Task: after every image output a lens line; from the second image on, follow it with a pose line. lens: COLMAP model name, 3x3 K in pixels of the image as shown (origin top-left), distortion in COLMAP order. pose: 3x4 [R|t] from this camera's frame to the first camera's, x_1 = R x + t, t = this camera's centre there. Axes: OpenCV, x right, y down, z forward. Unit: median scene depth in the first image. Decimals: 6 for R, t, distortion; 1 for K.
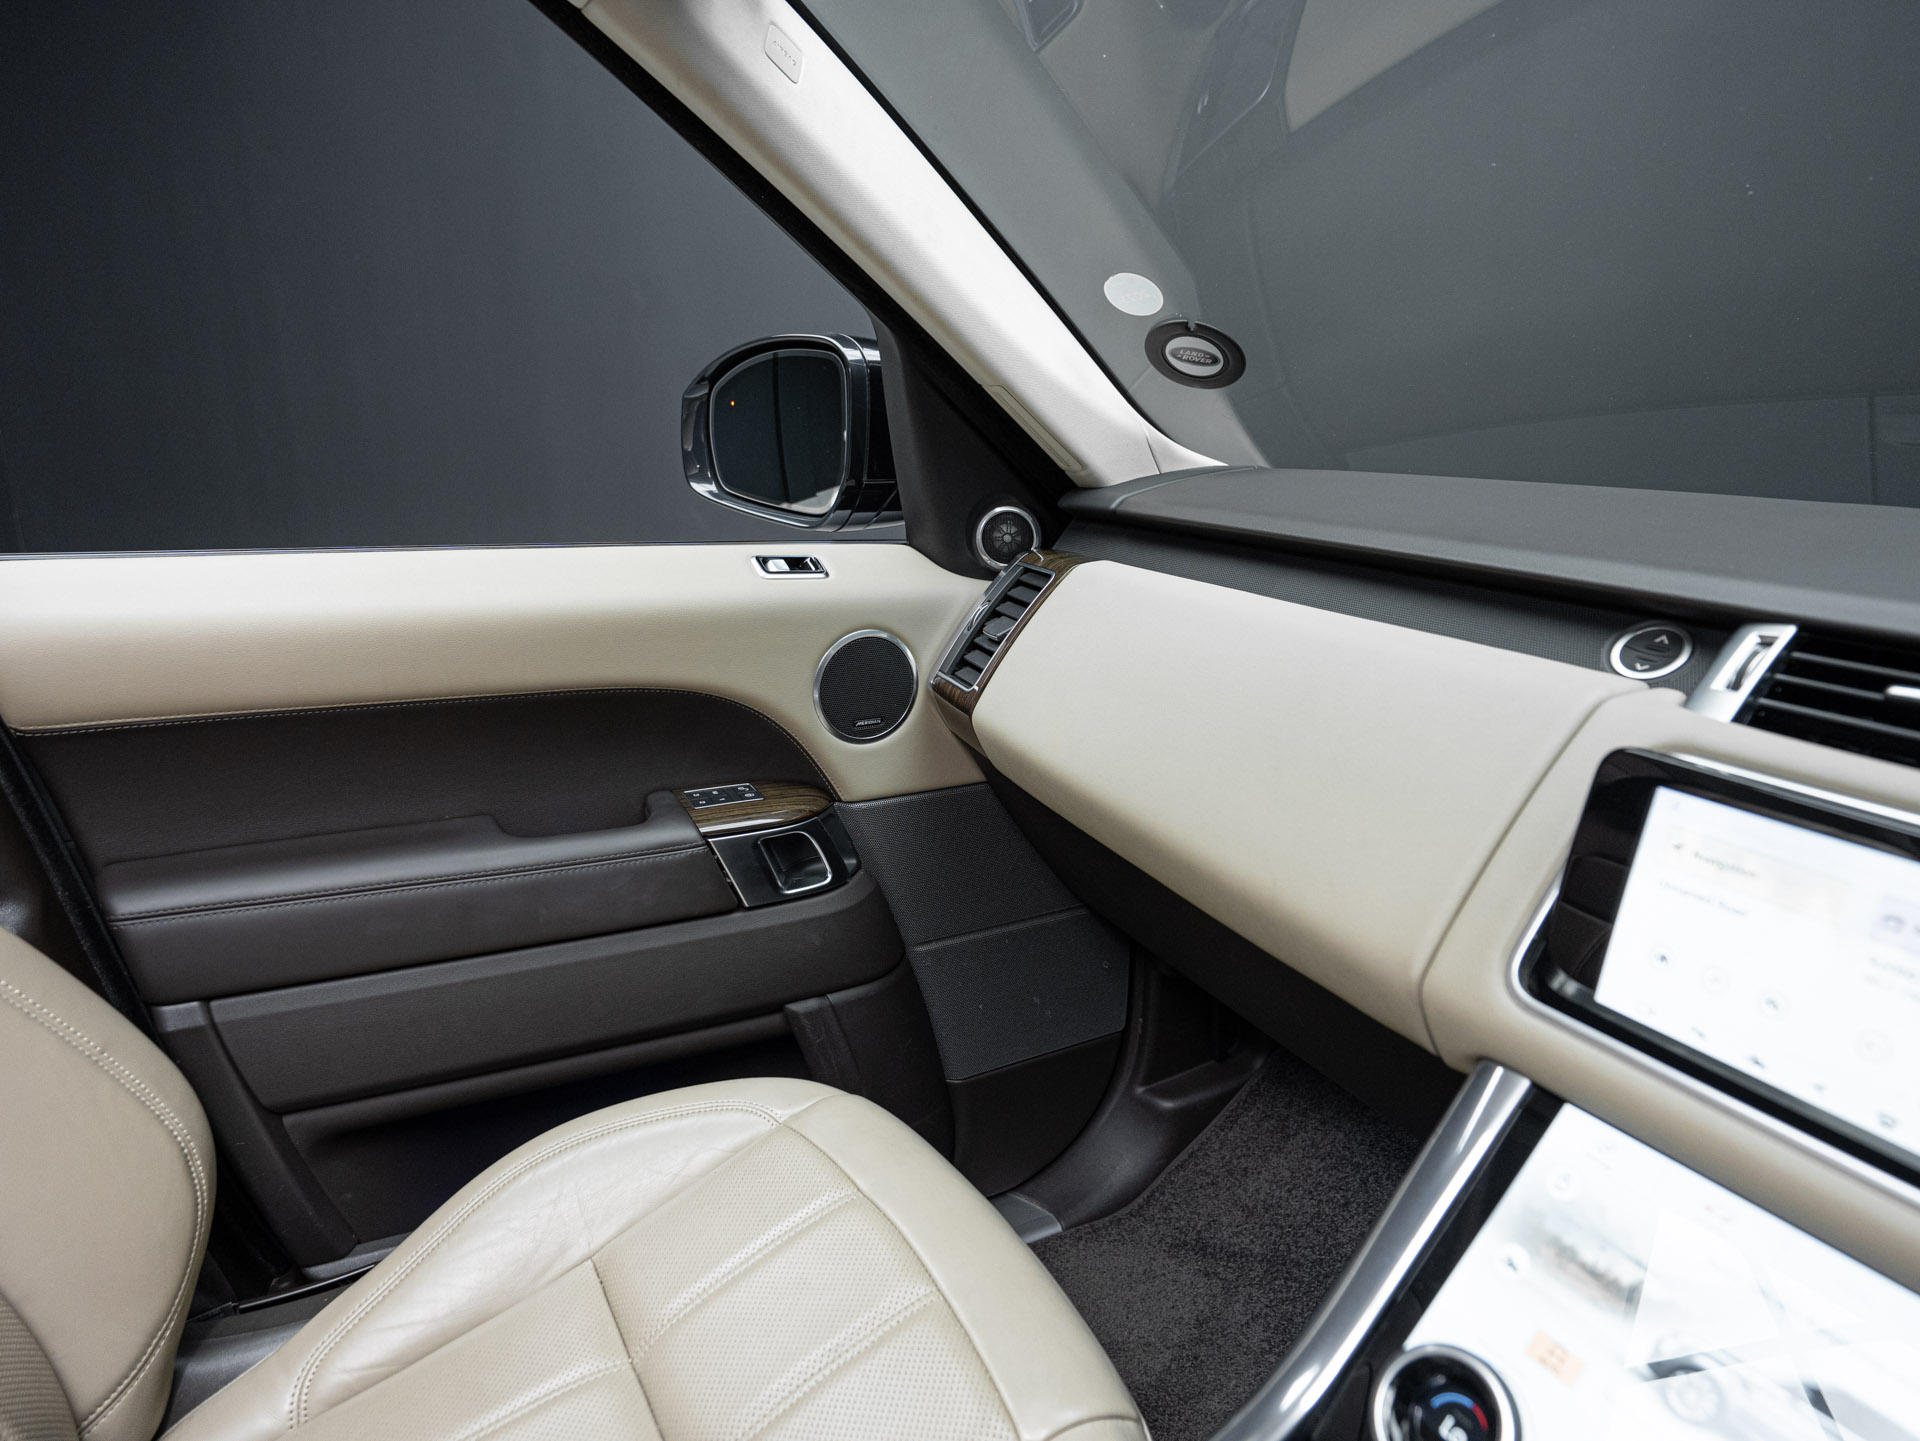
lens RADIAL K [[1186.9, 0, 951.4], [0, 1186.9, 725.3], [0, 0, 1]] dist [-0.059095, 0.045272]
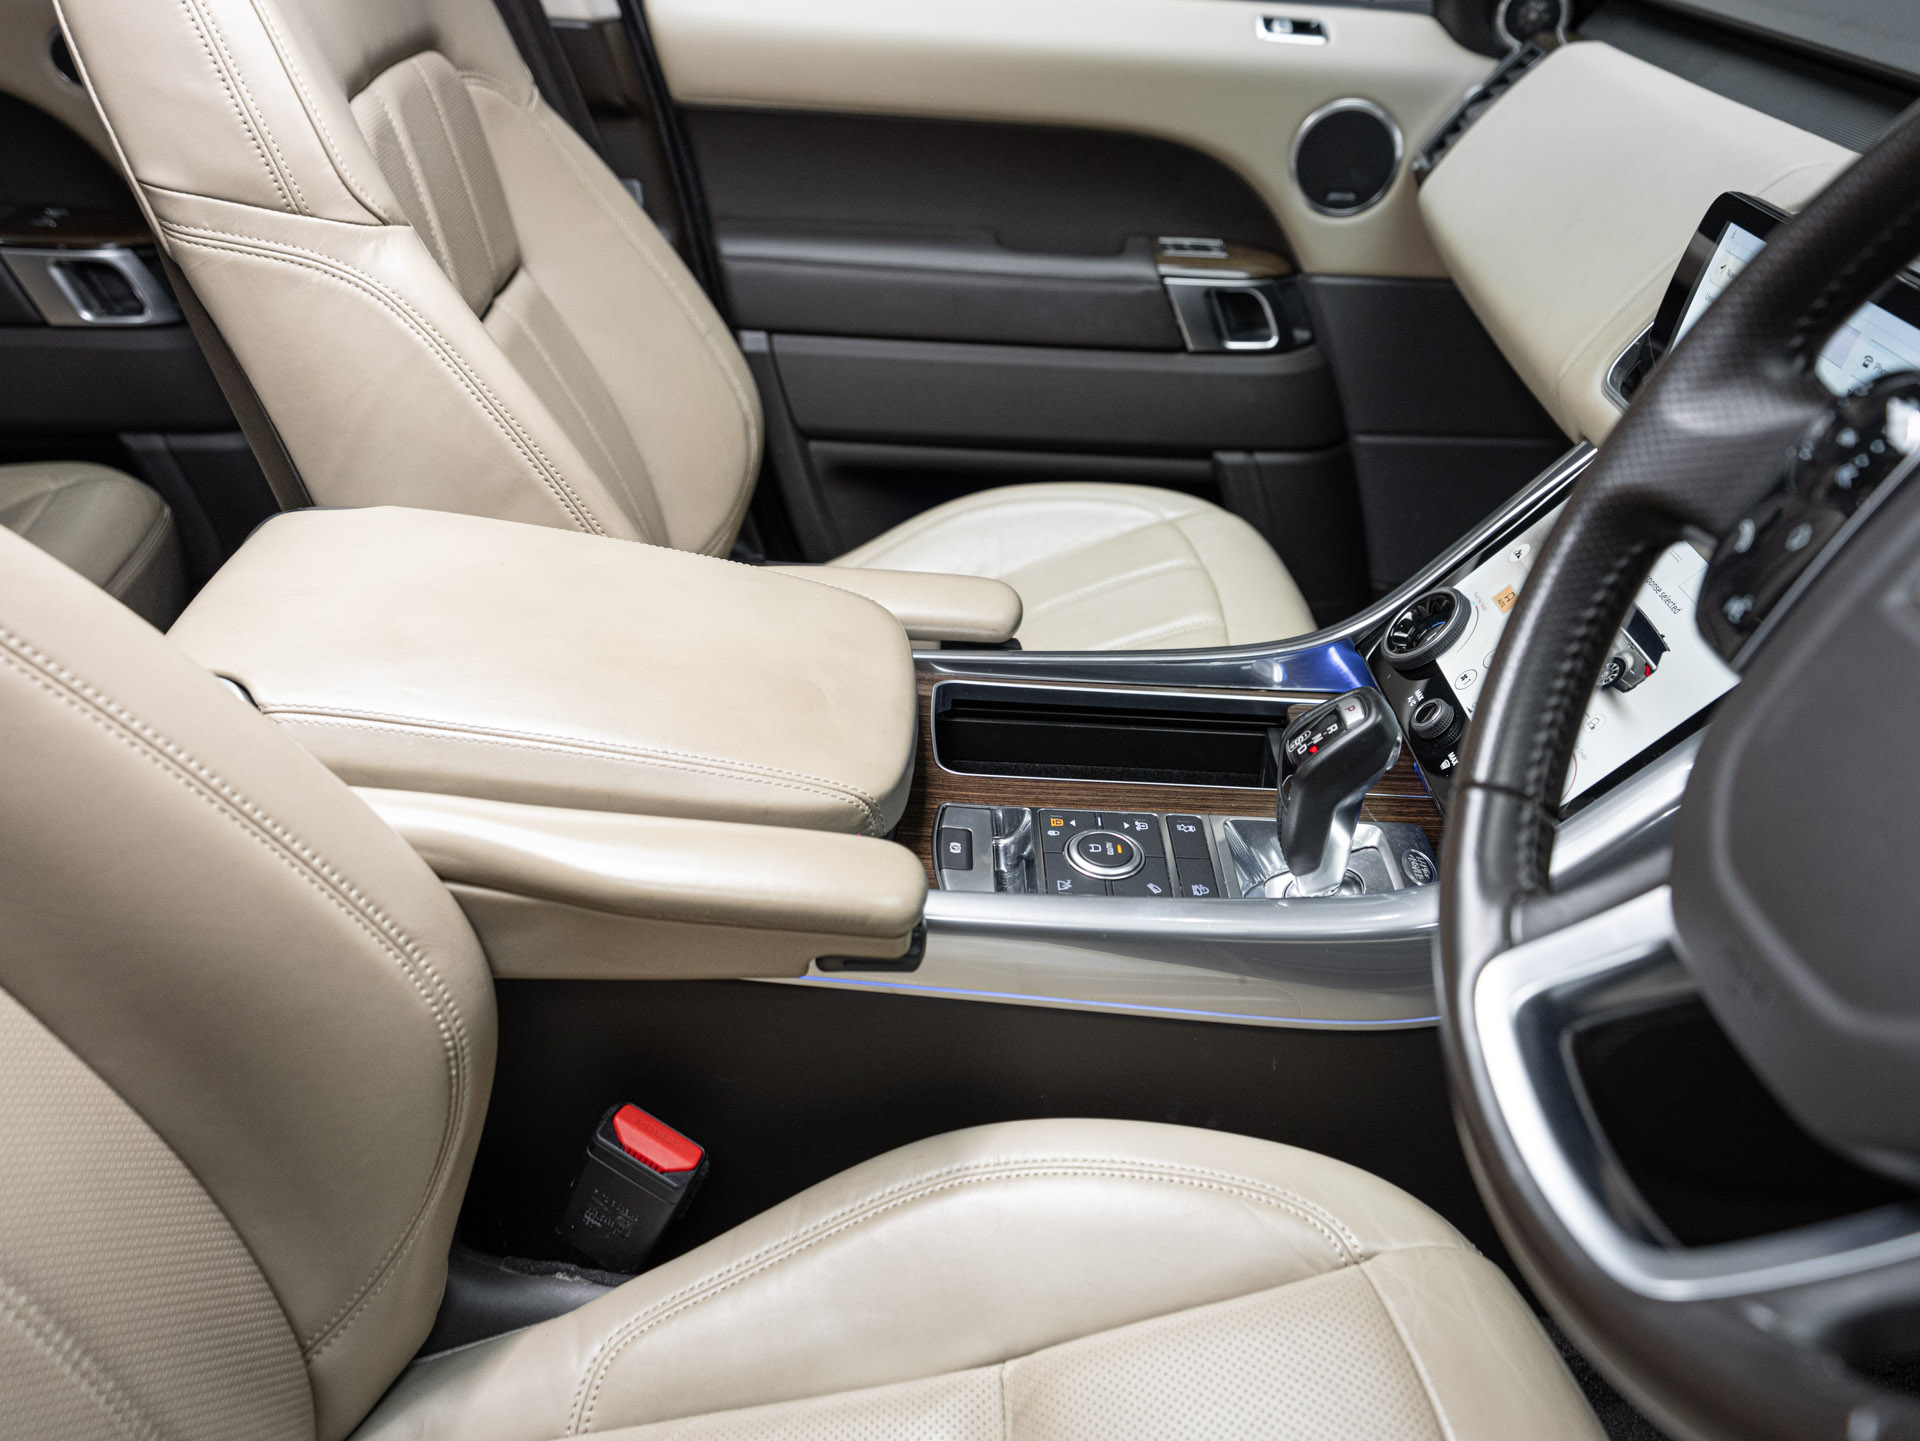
lens RADIAL K [[1644.9, 0, 966.2], [0, 1644.9, 711.8], [0, 0, 1]] dist [0.014451, 0.014264]
pose [[0.881482, 0.240932, -0.406130, 0.366624], [-0.139740, 0.954617, 0.263019, 0.103305], [0.451069, -0.175094, 0.875145, -0.534843]]
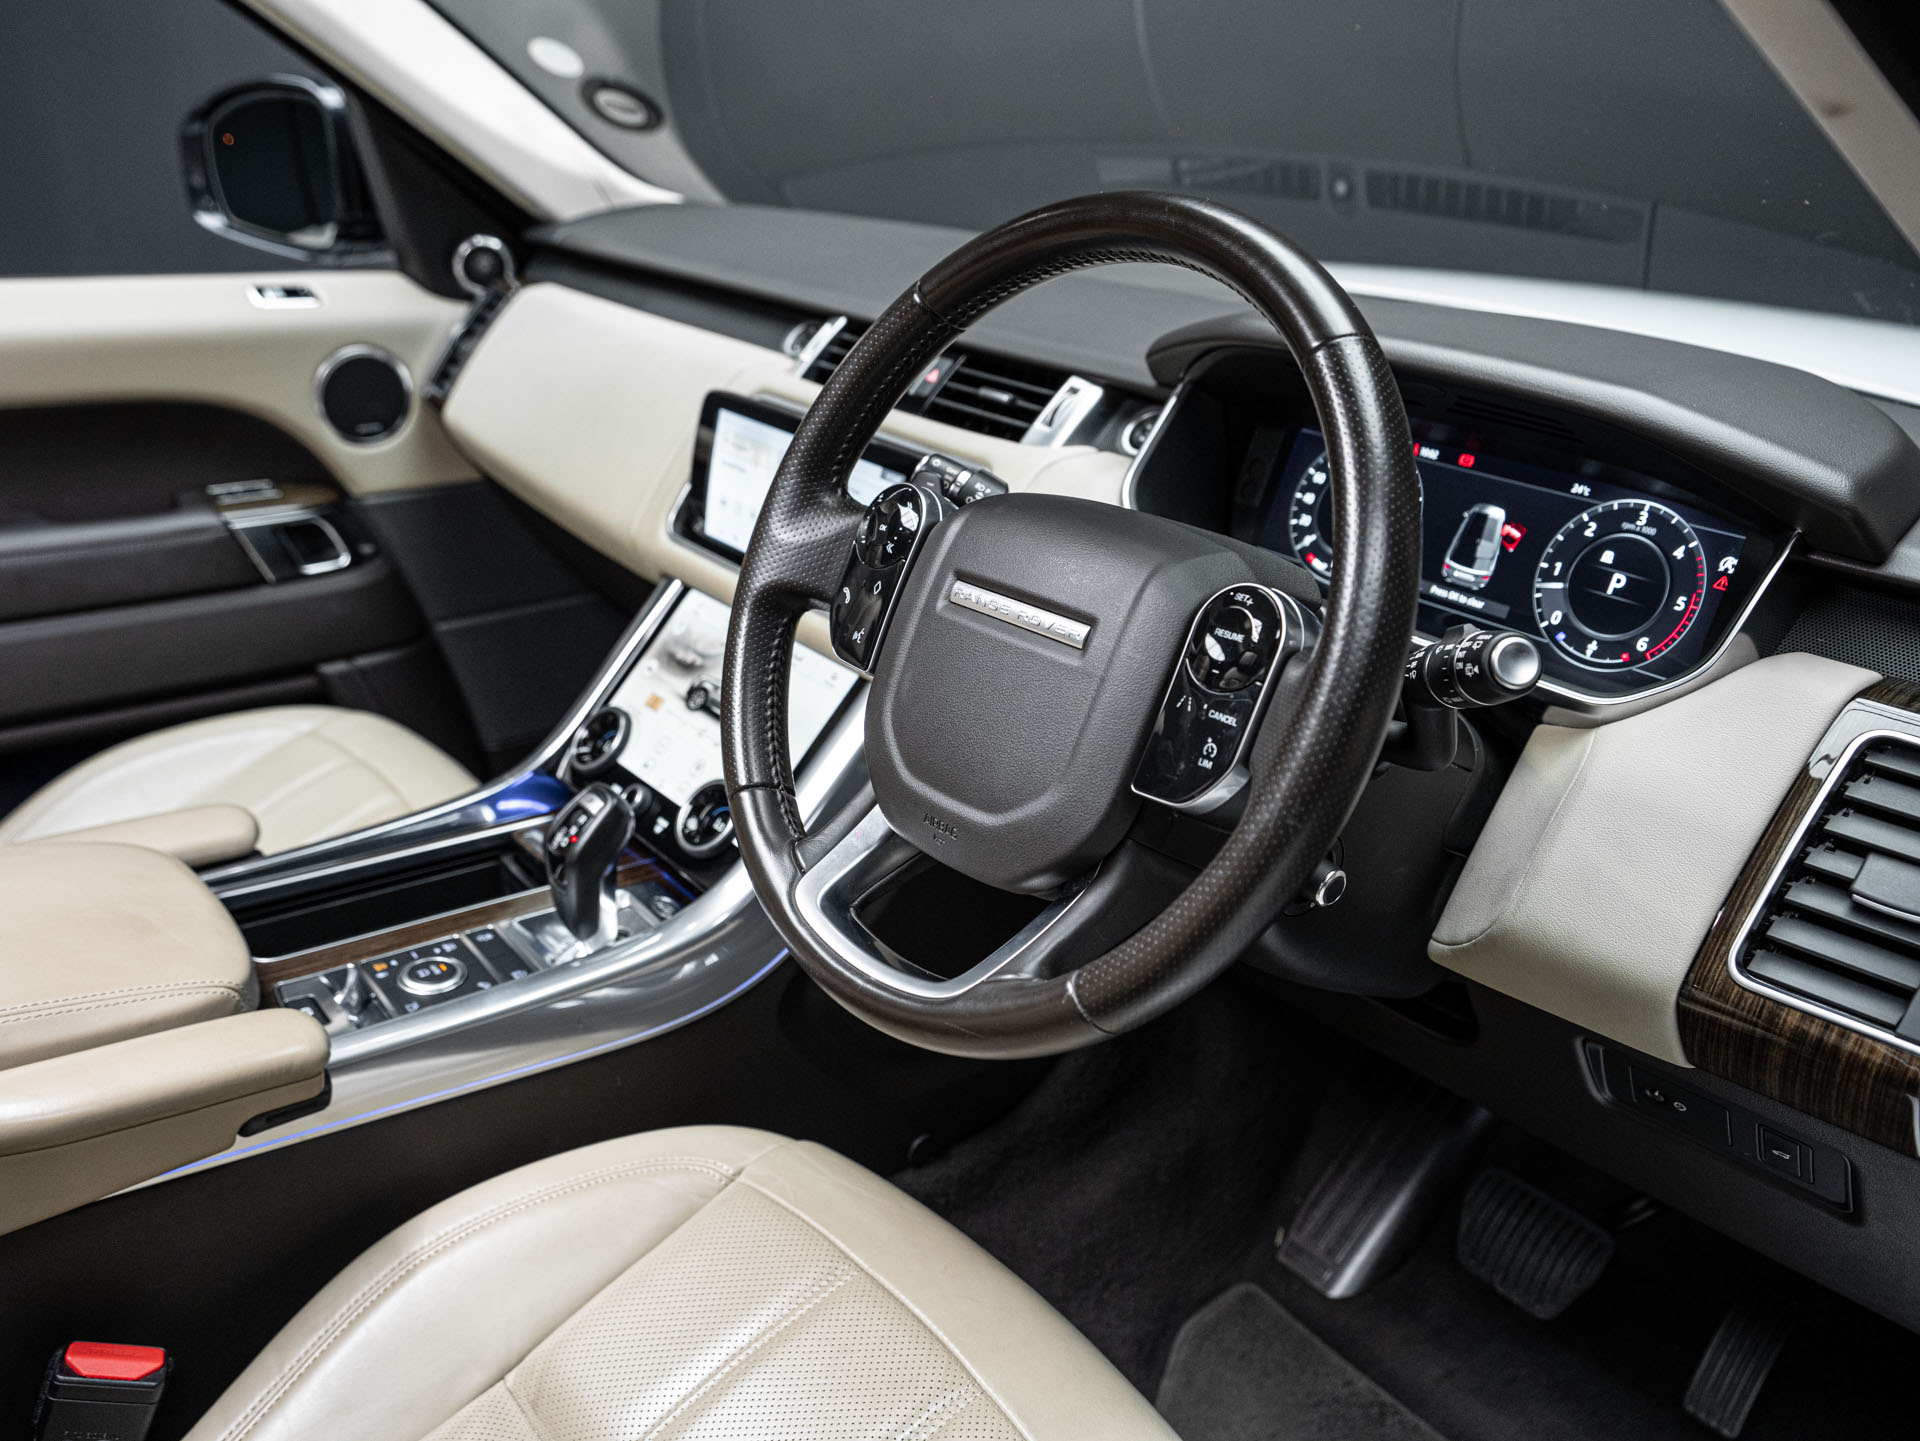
lens RADIAL K [[1644.9, 0, 966.2], [0, 1644.9, 711.8], [0, 0, 1]] dist [0.014451, 0.014264]
pose [[0.987832, -0.059896, 0.143530, 0.292679], [0.042032, 0.991340, 0.124409, 0.108823], [-0.149739, -0.116862, 0.981795, -0.823724]]
